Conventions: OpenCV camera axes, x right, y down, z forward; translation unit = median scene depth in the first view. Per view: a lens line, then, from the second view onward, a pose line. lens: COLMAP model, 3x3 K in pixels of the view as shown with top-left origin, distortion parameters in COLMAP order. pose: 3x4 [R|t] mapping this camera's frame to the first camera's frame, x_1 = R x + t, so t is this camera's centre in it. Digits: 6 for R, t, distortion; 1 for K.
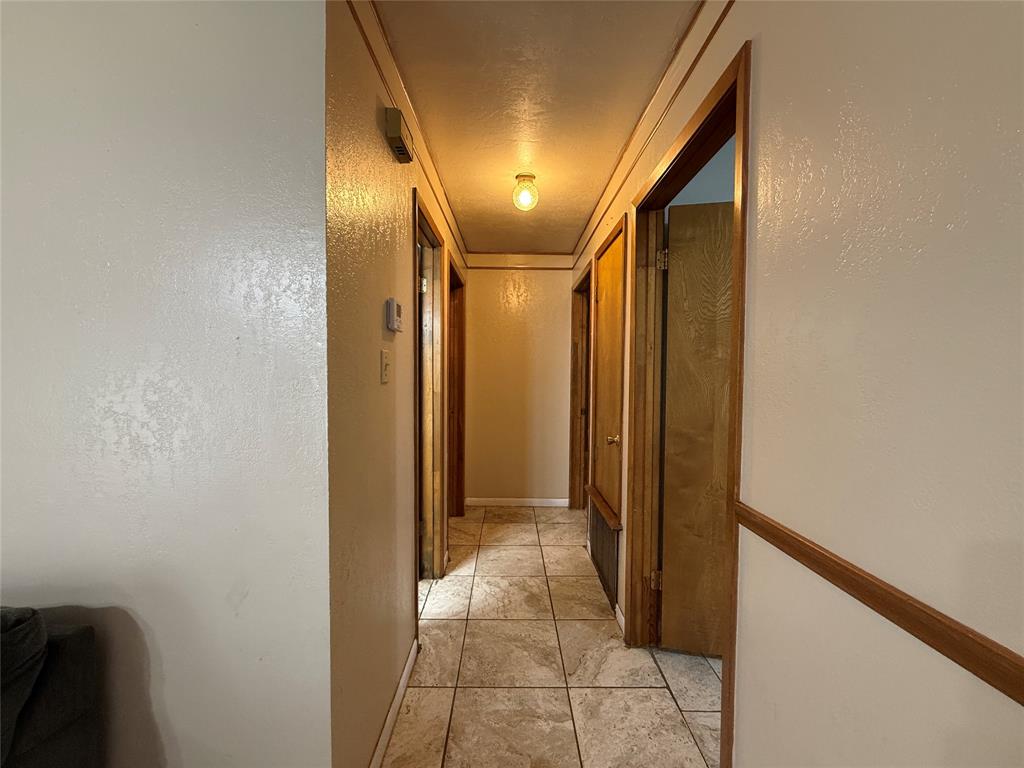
lens RADIAL K [[408.2, 0, 512.4], [0, 408.2, 380.1], [0, 0, 1]] dist [-0.009324, 0.001216]
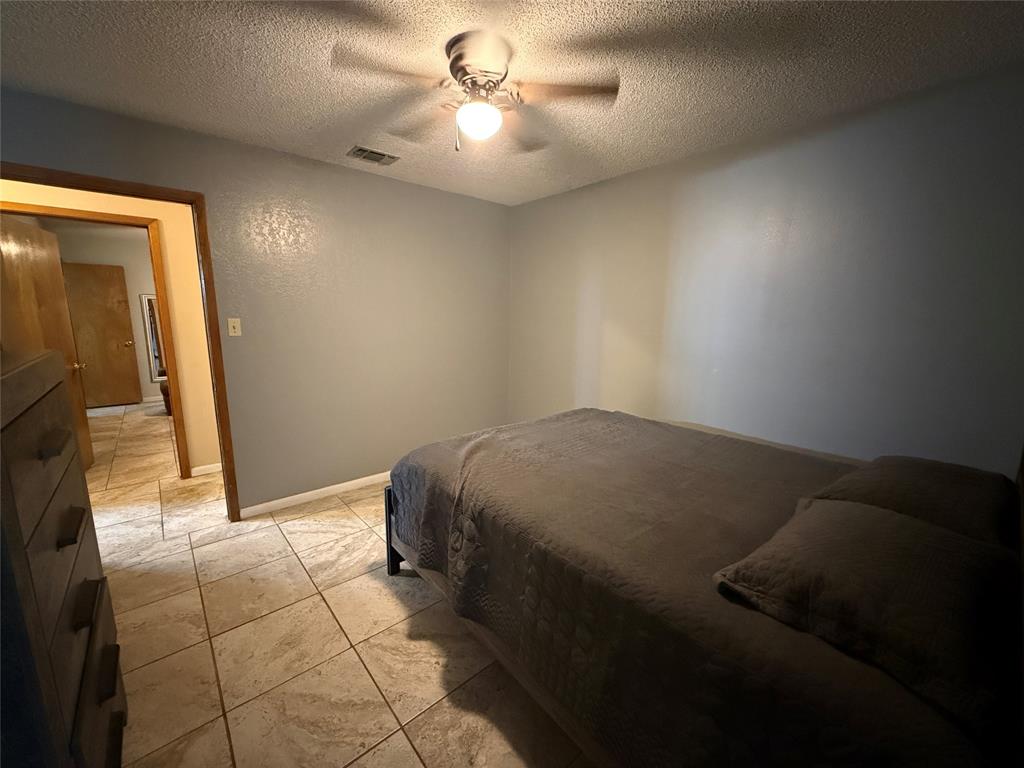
lens RADIAL K [[408.2, 0, 519.5], [0, 408.2, 381.7], [0, 0, 1]] dist [-0.009324, 0.001216]
pose [[0.664456, 0.128143, -0.736260, 1.119429], [-0.025142, 0.988465, 0.149349, -0.057498], [0.746905, -0.080725, 0.660013, 1.019624]]
